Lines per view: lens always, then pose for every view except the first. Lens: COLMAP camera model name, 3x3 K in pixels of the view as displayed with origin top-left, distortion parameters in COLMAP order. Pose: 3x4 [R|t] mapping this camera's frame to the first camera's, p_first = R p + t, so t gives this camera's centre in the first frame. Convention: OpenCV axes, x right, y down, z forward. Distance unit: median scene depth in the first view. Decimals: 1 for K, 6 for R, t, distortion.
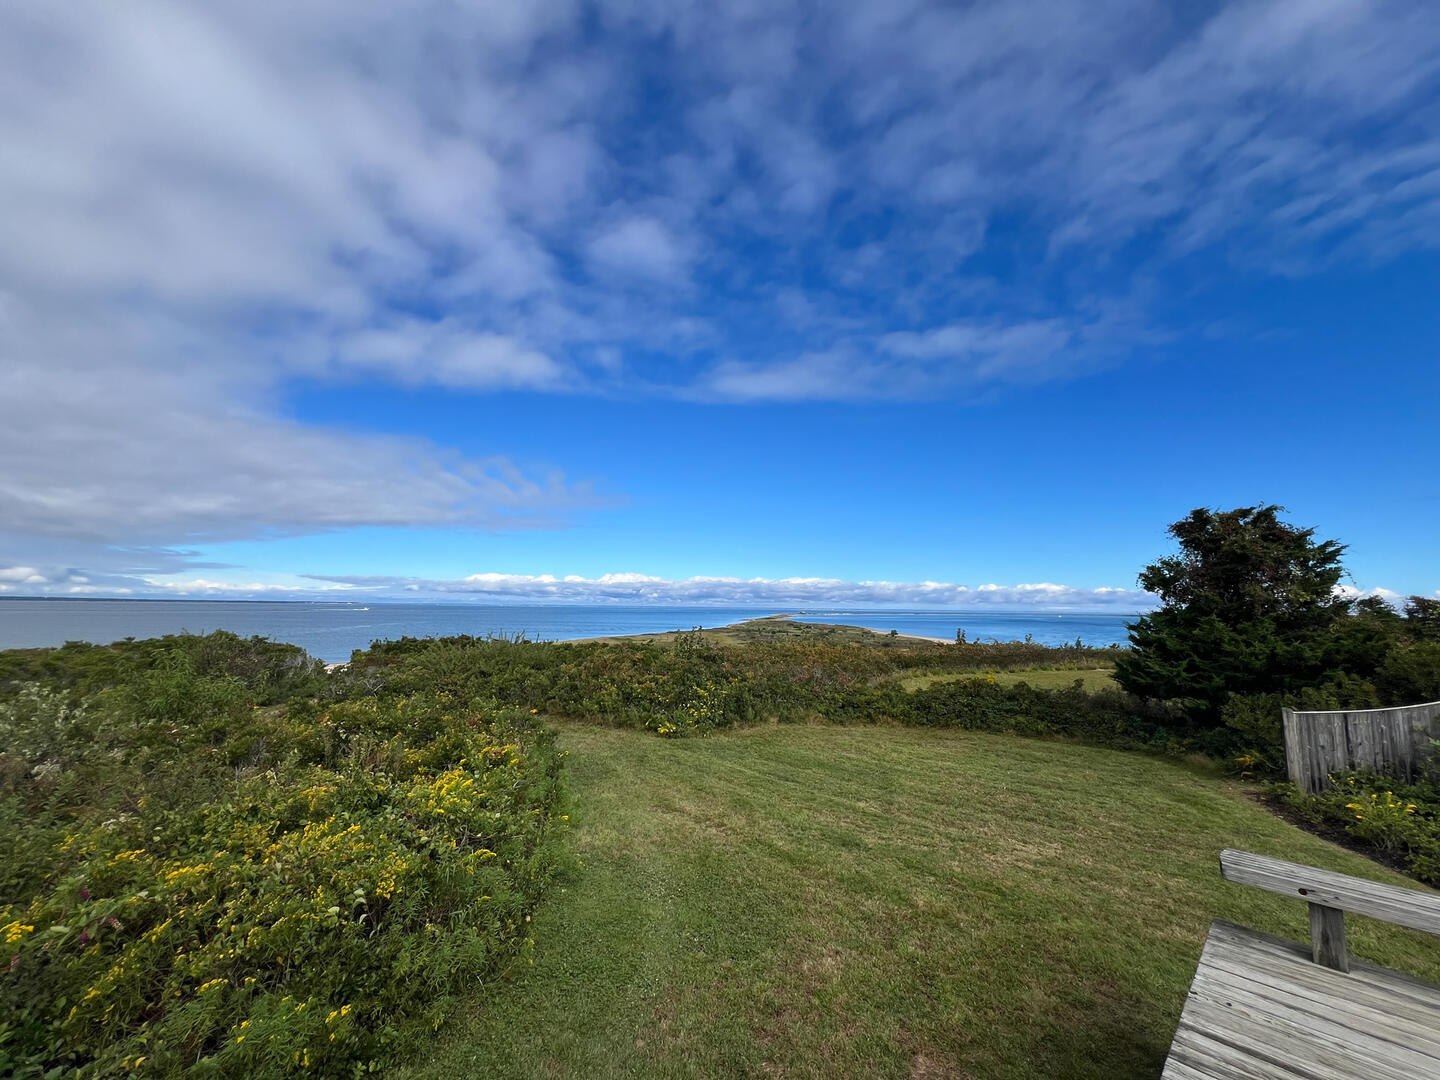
lens RADIAL K [[575.6, 0, 718.3], [0, 575.6, 537.3], [0, 0, 1]] dist [-0.000656, -0.000119]
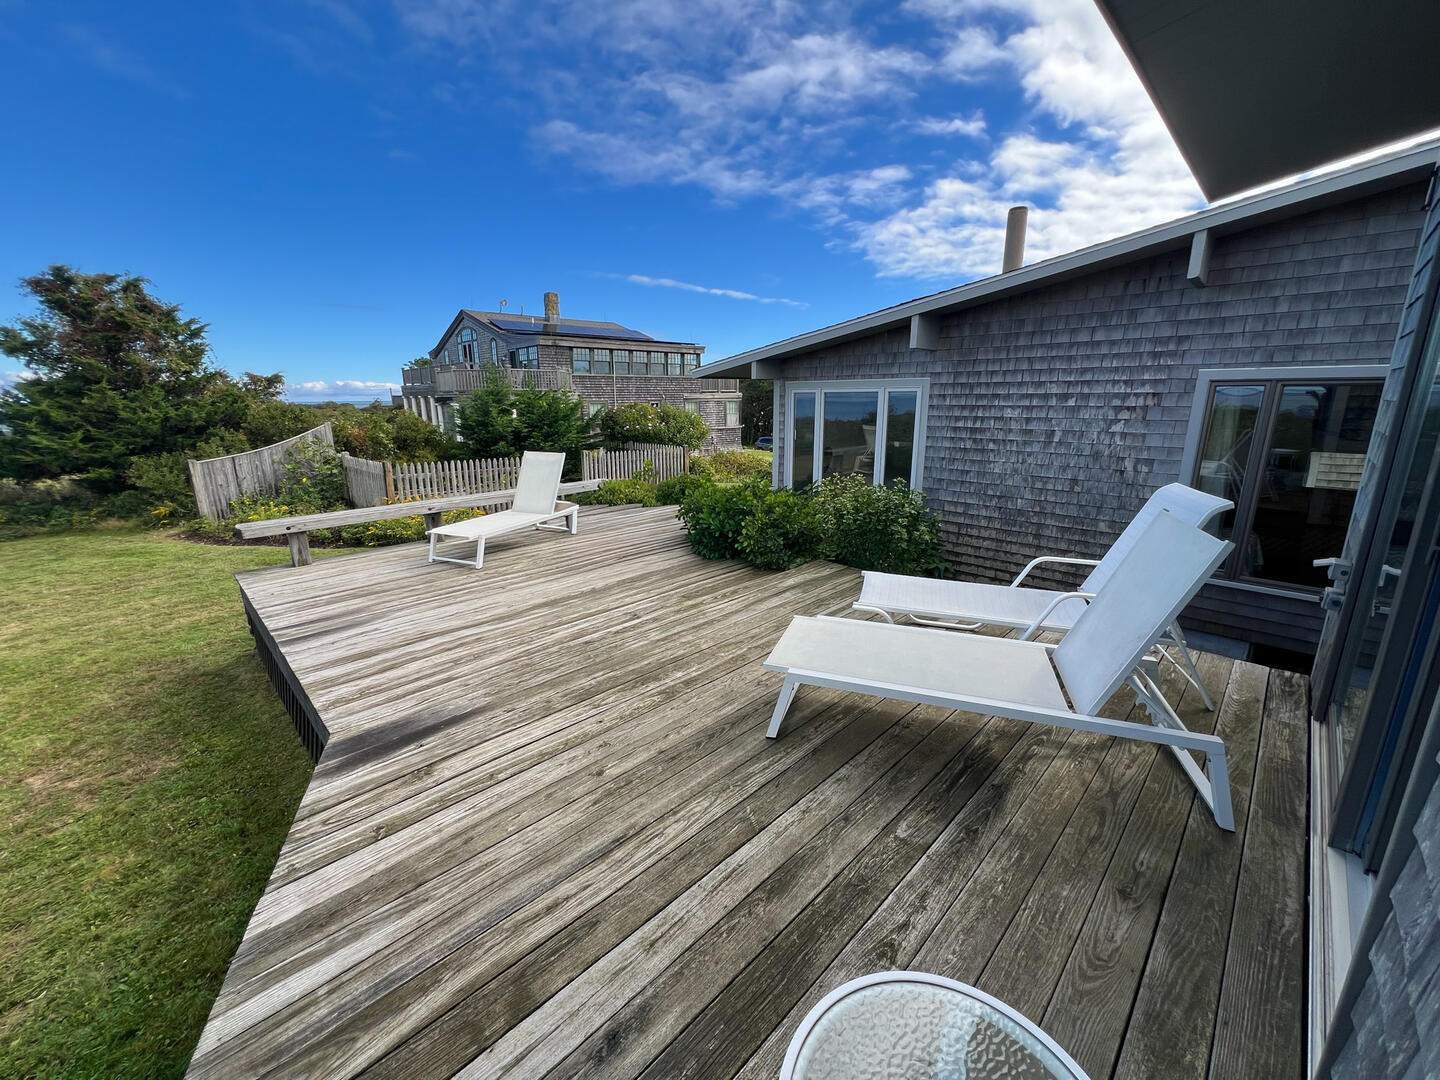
lens RADIAL K [[577.9, 0, 717.5], [0, 577.9, 537.6], [0, 0, 1]] dist [-0.003781, 0.000503]
pose [[-0.009941, -0.249872, 0.968228, -0.169319], [-0.112127, 0.962447, 0.247230, 0.024068], [-0.993644, -0.106107, -0.037585, -0.048187]]
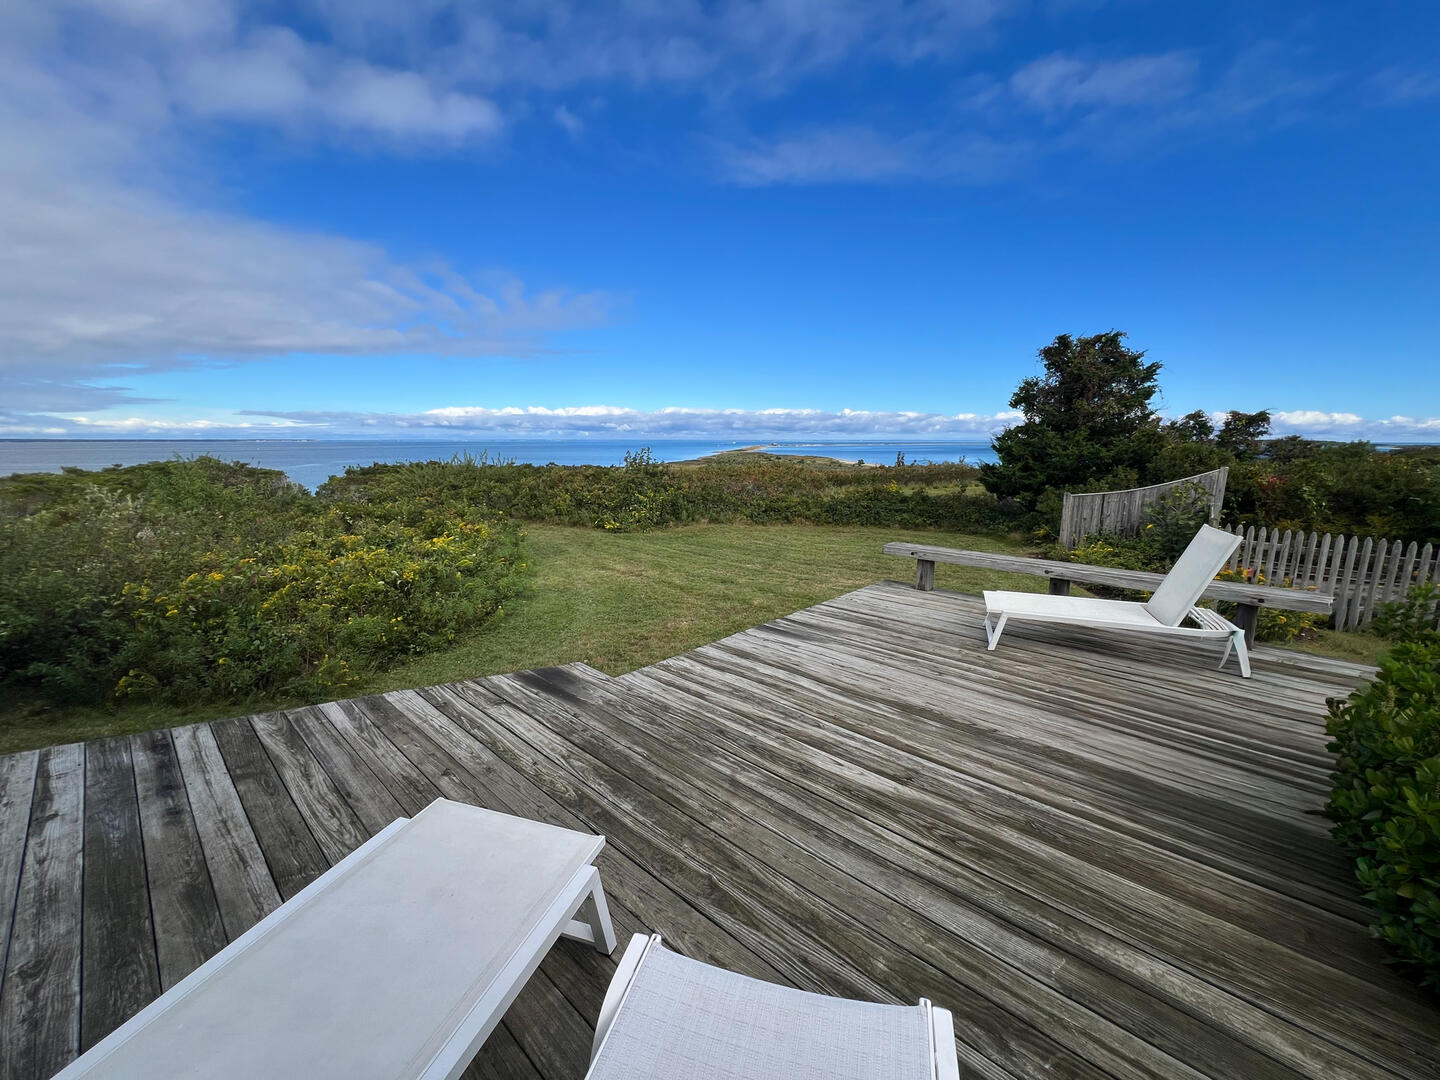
lens RADIAL K [[577.9, 0, 717.5], [0, 577.9, 537.6], [0, 0, 1]] dist [-0.003781, 0.000503]
pose [[0.998797, -0.019549, 0.044976, 0.081578], [0.005920, 0.958466, 0.285144, 0.007273], [-0.048682, -0.284535, 0.957429, -0.204370]]
